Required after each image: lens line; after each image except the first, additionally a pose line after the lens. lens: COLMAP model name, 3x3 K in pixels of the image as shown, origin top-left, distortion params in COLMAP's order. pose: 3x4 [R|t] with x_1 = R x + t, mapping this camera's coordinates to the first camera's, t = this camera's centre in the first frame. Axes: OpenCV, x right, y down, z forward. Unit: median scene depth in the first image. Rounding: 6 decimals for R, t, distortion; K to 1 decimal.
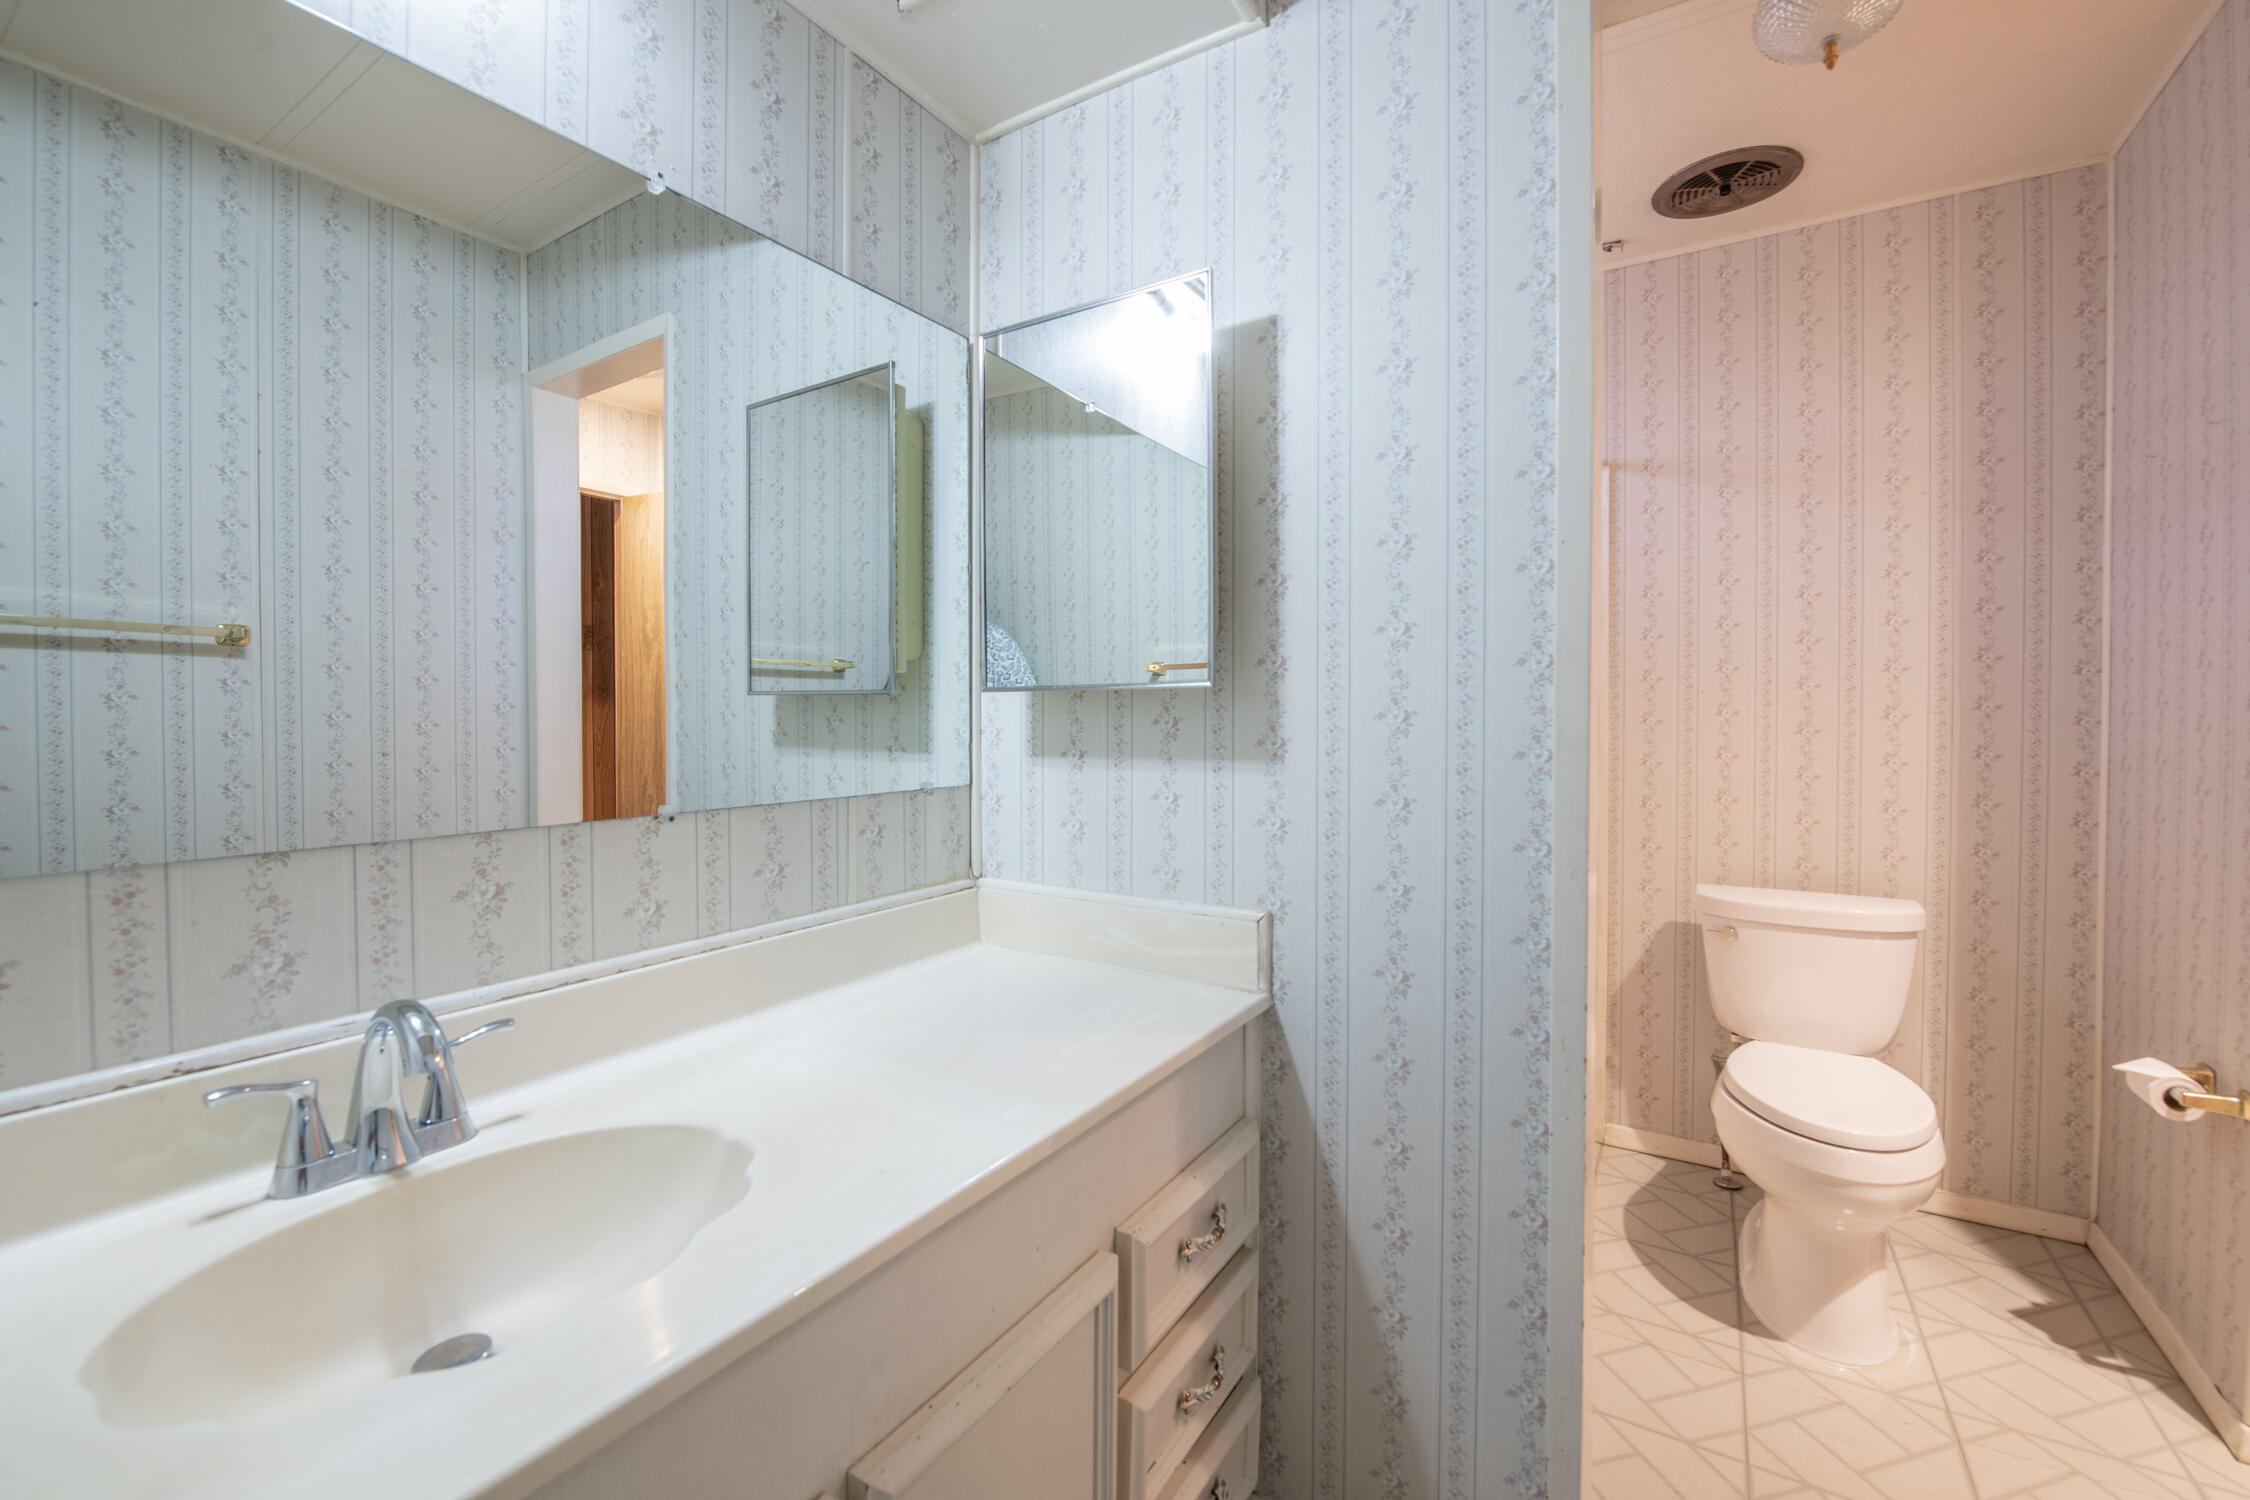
lens RADIAL K [[923.4, 0, 1128.3], [0, 923.4, 736.4], [0, 0, 1]] dist [-0.037000, 0.000113]
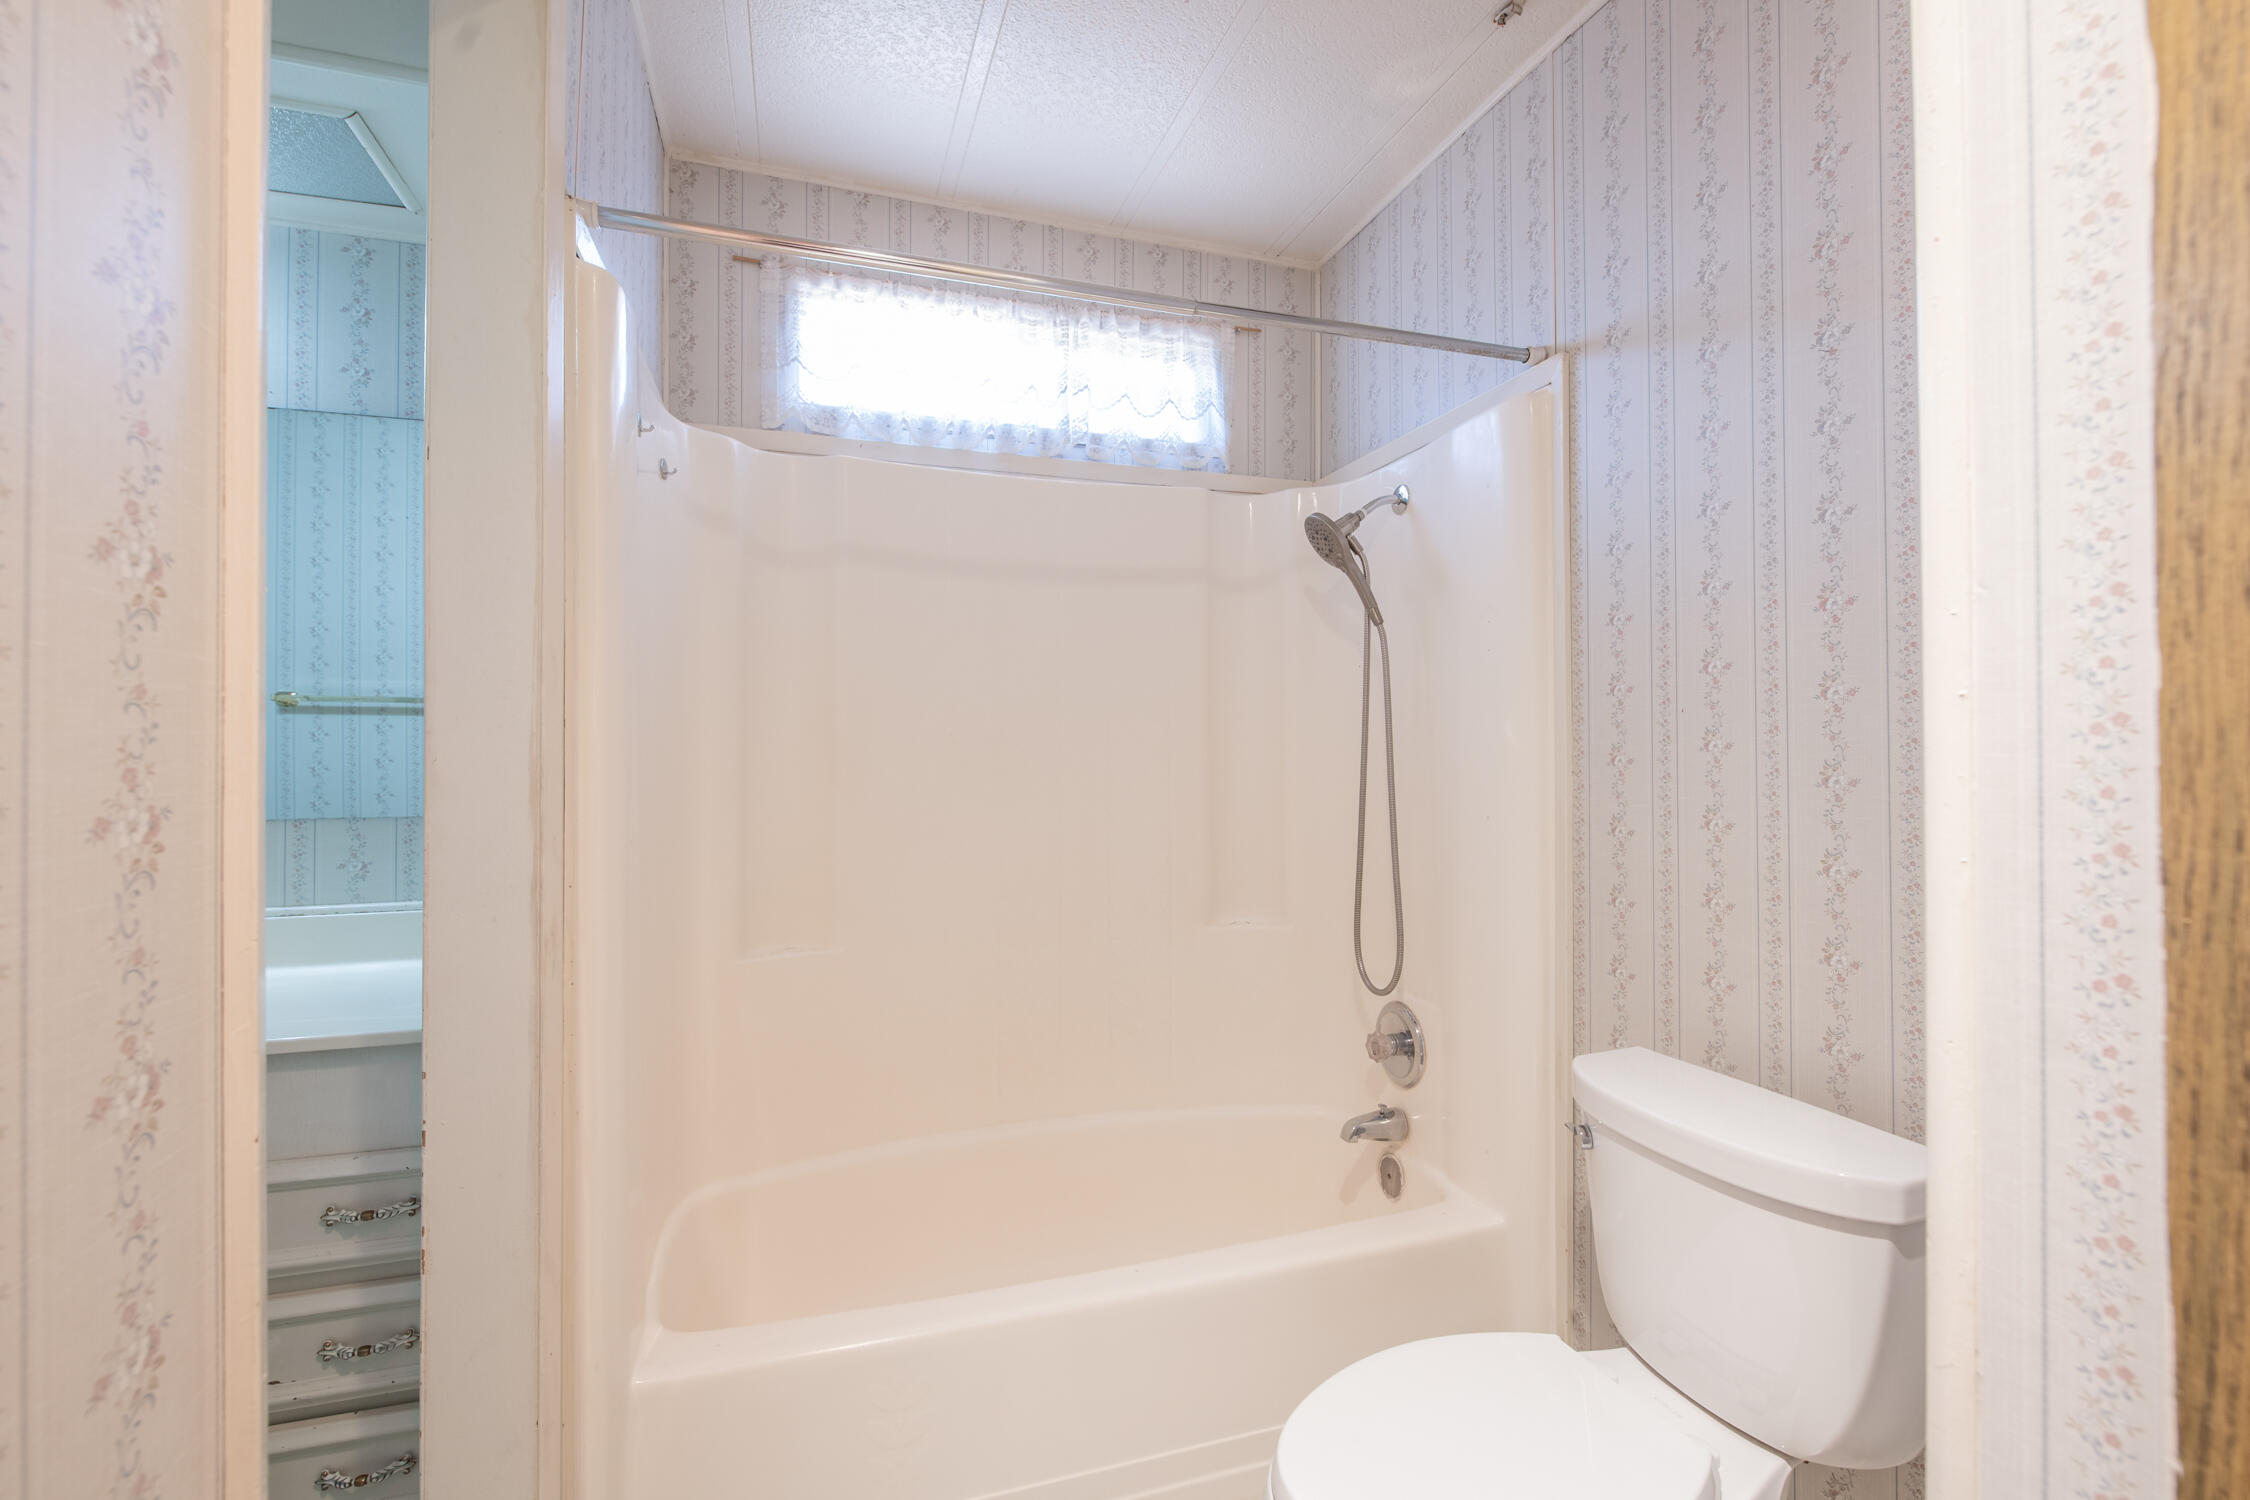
lens RADIAL K [[1016.1, 0, 1126.9], [0, 1016.1, 742.3], [0, 0, 1]] dist [-0.001691, -0.000296]
pose [[0.765833, -0.007960, -0.642990, 1.043630], [-0.012187, 0.999564, -0.026890, -0.010164], [0.642924, 0.028430, 0.765402, 0.395154]]
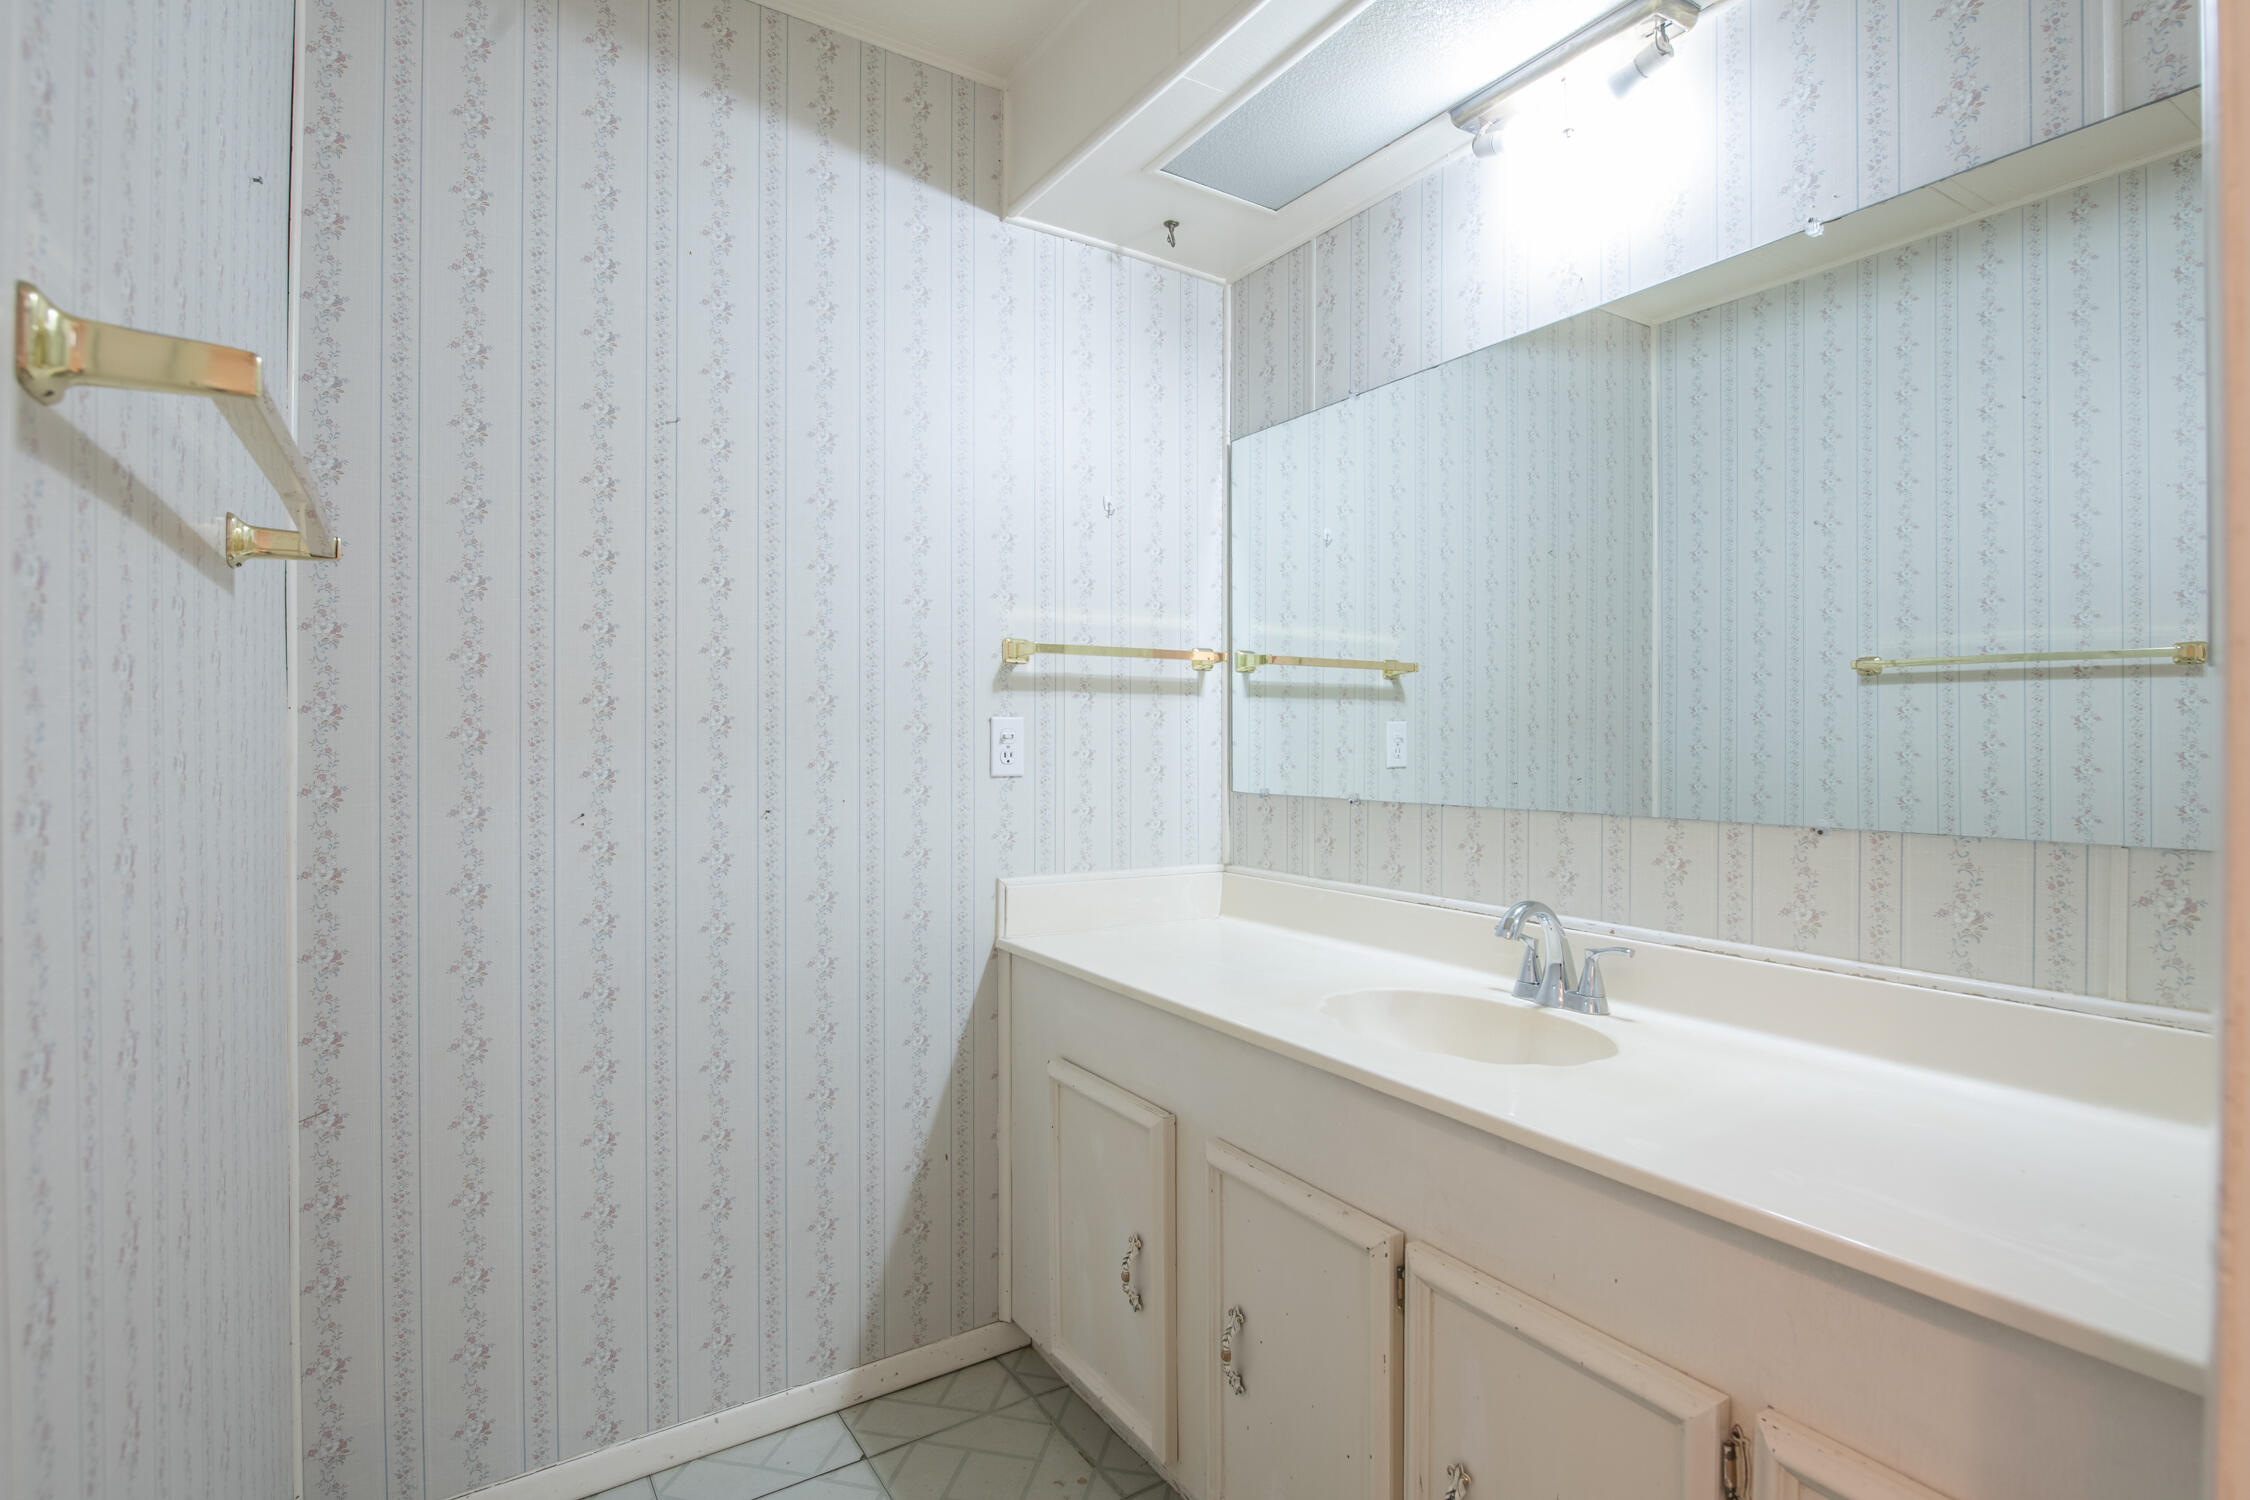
lens RADIAL K [[1065.0, 0, 1171.4], [0, 1065.0, 737.3], [0, 0, 1]] dist [-0.019055, 0.000321]
pose [[-0.397305, -0.001053, -0.917686, 0.549547], [-0.023874, 0.999673, 0.009190, -0.006592], [0.917376, 0.025560, -0.397200, 0.494706]]
